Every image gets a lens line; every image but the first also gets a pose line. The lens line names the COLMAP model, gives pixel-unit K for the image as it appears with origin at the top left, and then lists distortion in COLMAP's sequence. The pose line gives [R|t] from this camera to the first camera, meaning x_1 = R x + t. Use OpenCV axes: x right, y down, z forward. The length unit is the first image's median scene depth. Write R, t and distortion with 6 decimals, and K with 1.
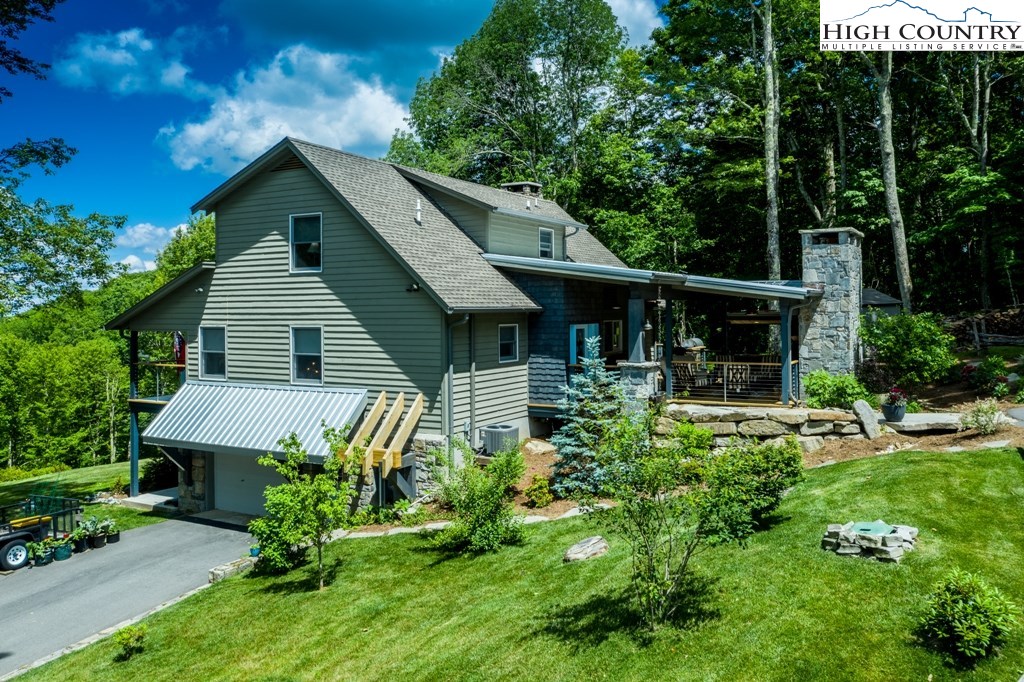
lens RADIAL K [[807.5, 0, 510.0], [0, 807.5, 319.8], [0, 0, 1]] dist [-0.014511, -0.003999]
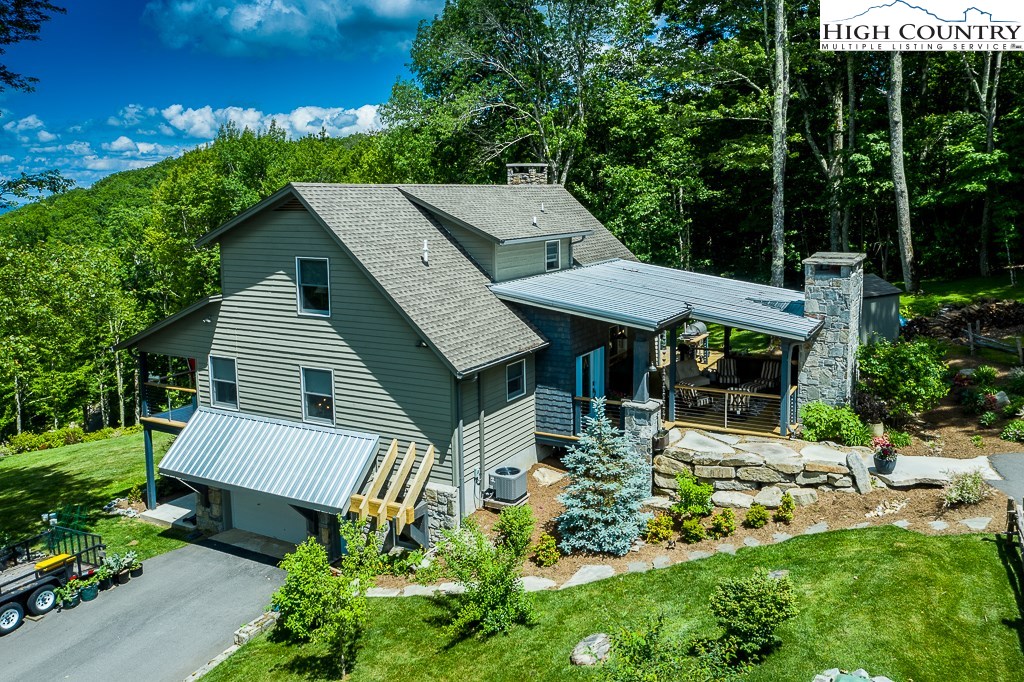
lens RADIAL K [[810.3, 0, 535.3], [0, 810.3, 300.1], [0, 0, 1]] dist [-0.012498, -0.007278]
pose [[0.999646, -0.004953, 0.026153, -0.003904], [0.001820, 0.992955, 0.118474, -0.190647], [-0.026555, -0.118385, 0.992613, -0.005925]]
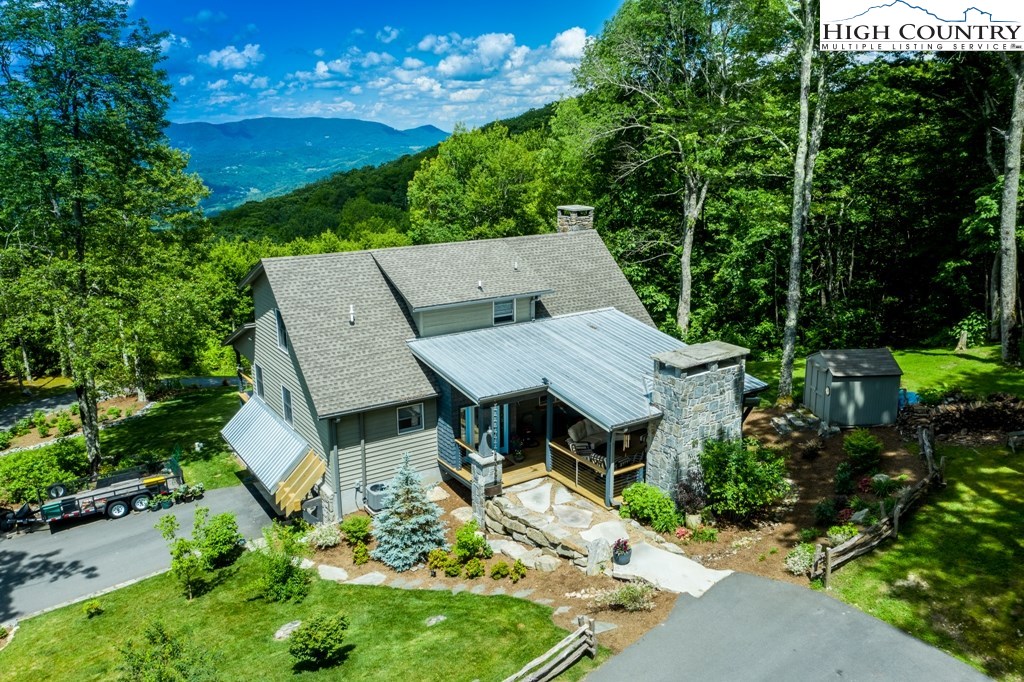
lens RADIAL K [[807.5, 0, 510.0], [0, 807.5, 319.8], [0, 0, 1]] dist [-0.014511, -0.003999]
pose [[0.887617, 0.112108, -0.446729, 0.706226], [-0.008794, 0.973873, 0.226924, -0.424583], [0.460497, -0.197493, 0.865412, -0.035787]]
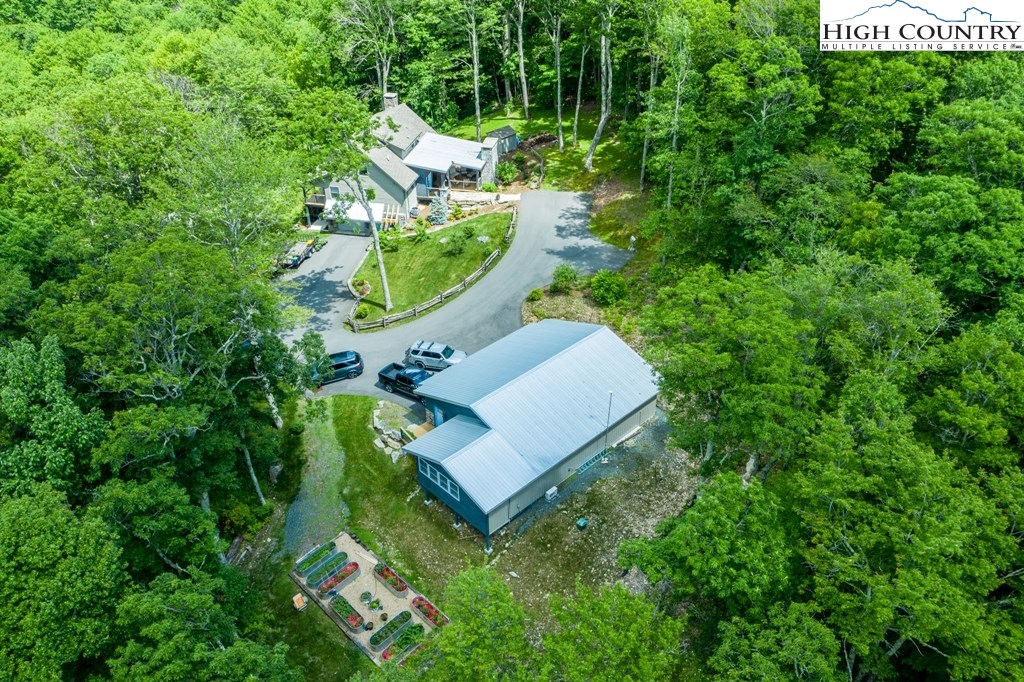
lens RADIAL K [[807.5, 0, 510.0], [0, 807.5, 319.8], [0, 0, 1]] dist [-0.014511, -0.003999]
pose [[0.950651, -0.159535, 0.266105, -0.725613], [-0.002173, 0.854231, 0.519890, -1.509486], [-0.310256, -0.494812, 0.811728, -2.803753]]
